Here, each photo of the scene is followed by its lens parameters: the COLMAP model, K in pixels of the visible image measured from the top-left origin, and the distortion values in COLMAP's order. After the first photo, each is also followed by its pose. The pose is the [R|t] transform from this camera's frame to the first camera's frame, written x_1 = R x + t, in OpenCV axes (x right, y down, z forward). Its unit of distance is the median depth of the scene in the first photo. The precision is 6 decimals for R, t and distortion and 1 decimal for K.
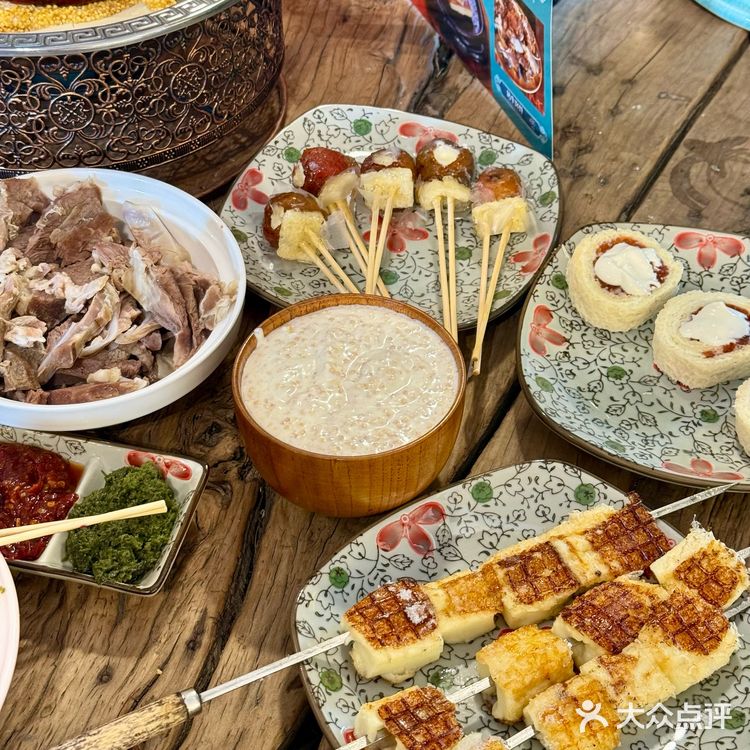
lens RADIAL K [[1423.8, 0, 373.1], [0, 1423.8, 383.3], [0, 0, 1]] dist [0.162621, -0.101393]
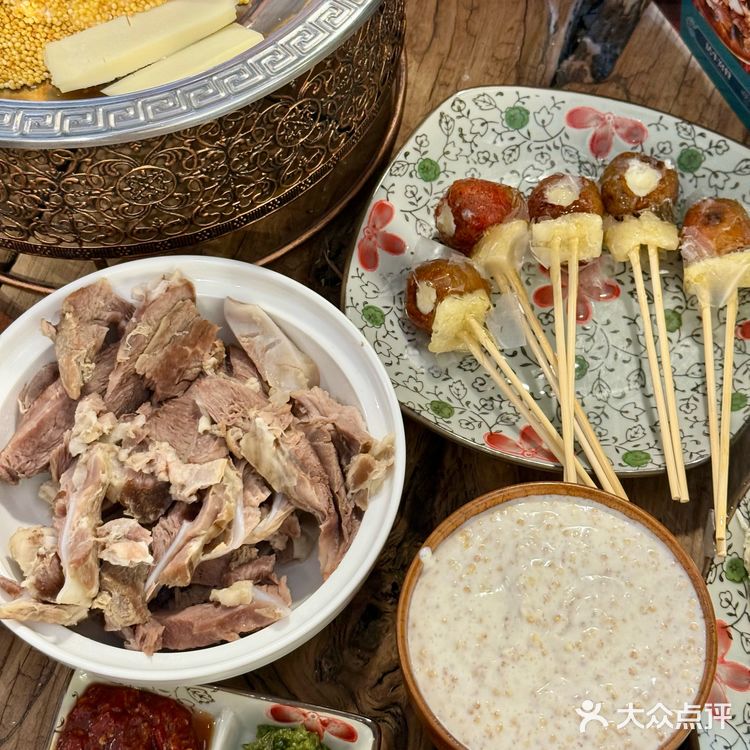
lens RADIAL K [[1423.8, 0, 373.1], [0, 1423.8, 383.3], [0, 0, 1]] dist [0.162621, -0.101393]
pose [[0.998954, -0.043663, -0.013580, -0.088332], [0.045700, 0.963406, 0.264120, -0.277227], [0.001551, -0.264465, 0.964394, 0.268887]]
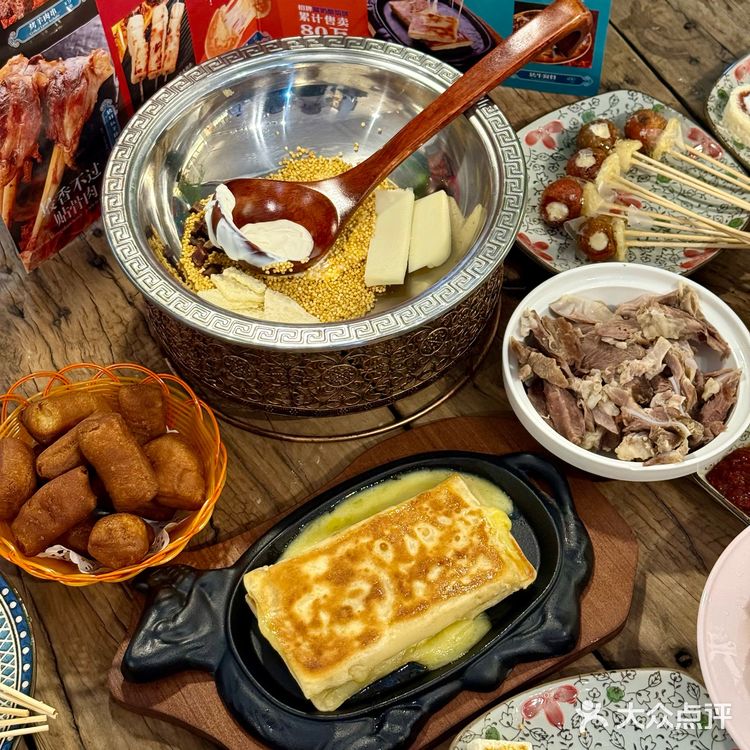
lens RADIAL K [[1426.1, 0, 407.9], [0, 1426.1, 376.5], [0, 0, 1]] dist [0.175251, -0.380537]
pose [[0.555618, -0.681677, 0.476030, -0.896413], [0.607507, 0.723739, 0.327320, -0.576350], [-0.567648, 0.107327, 0.816246, 0.034350]]
